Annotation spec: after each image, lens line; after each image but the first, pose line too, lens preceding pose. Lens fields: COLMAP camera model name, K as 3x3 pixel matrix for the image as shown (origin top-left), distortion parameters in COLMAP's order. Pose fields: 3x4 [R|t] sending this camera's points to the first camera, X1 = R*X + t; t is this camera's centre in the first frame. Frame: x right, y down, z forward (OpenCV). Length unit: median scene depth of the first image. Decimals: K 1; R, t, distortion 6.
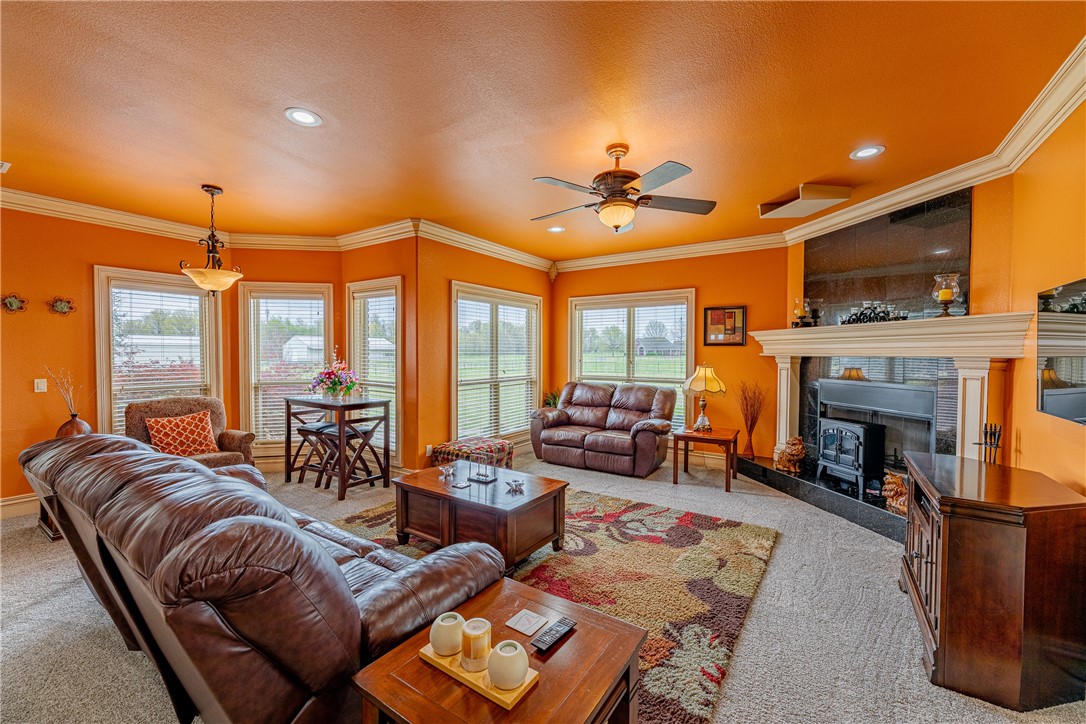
lens RADIAL K [[436.7, 0, 542.3], [0, 436.7, 361.2], [0, 0, 1]] dist [-0.000998, -0.000085]
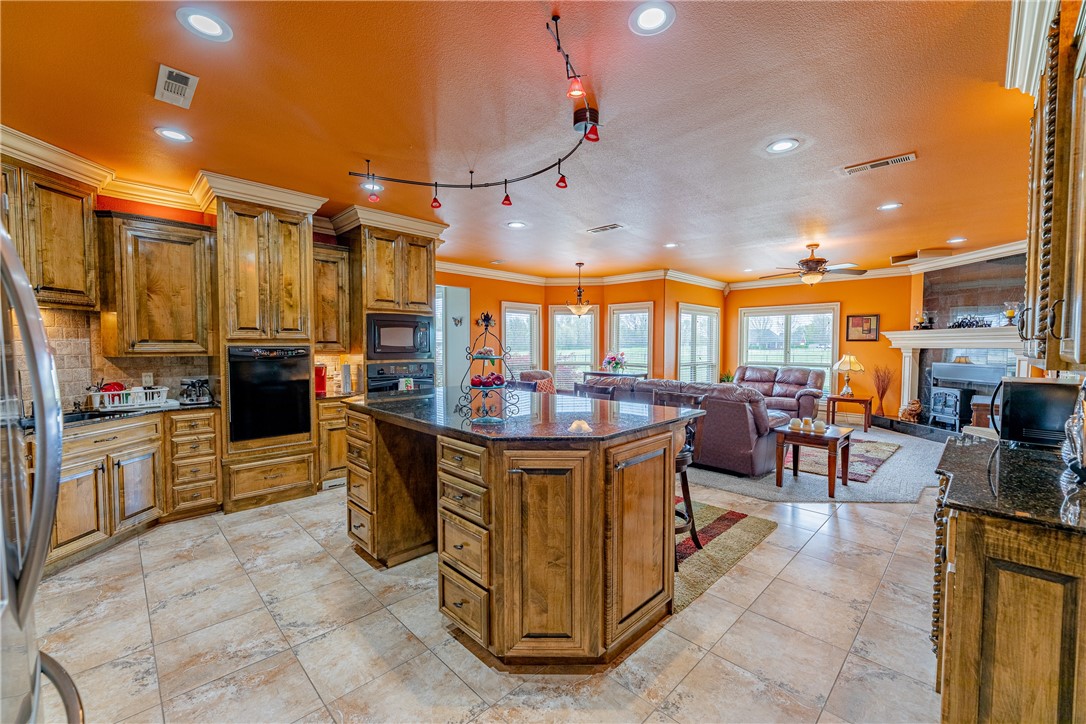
lens RADIAL K [[436.7, 0, 543.0], [0, 436.7, 362.6], [0, 0, 1]] dist [-0.000998, -0.000085]
pose [[0.979898, 0.006658, -0.199389, -0.372259], [-0.003152, 0.999835, 0.017893, 0.014720], [0.199476, -0.016905, 0.979757, -0.714859]]
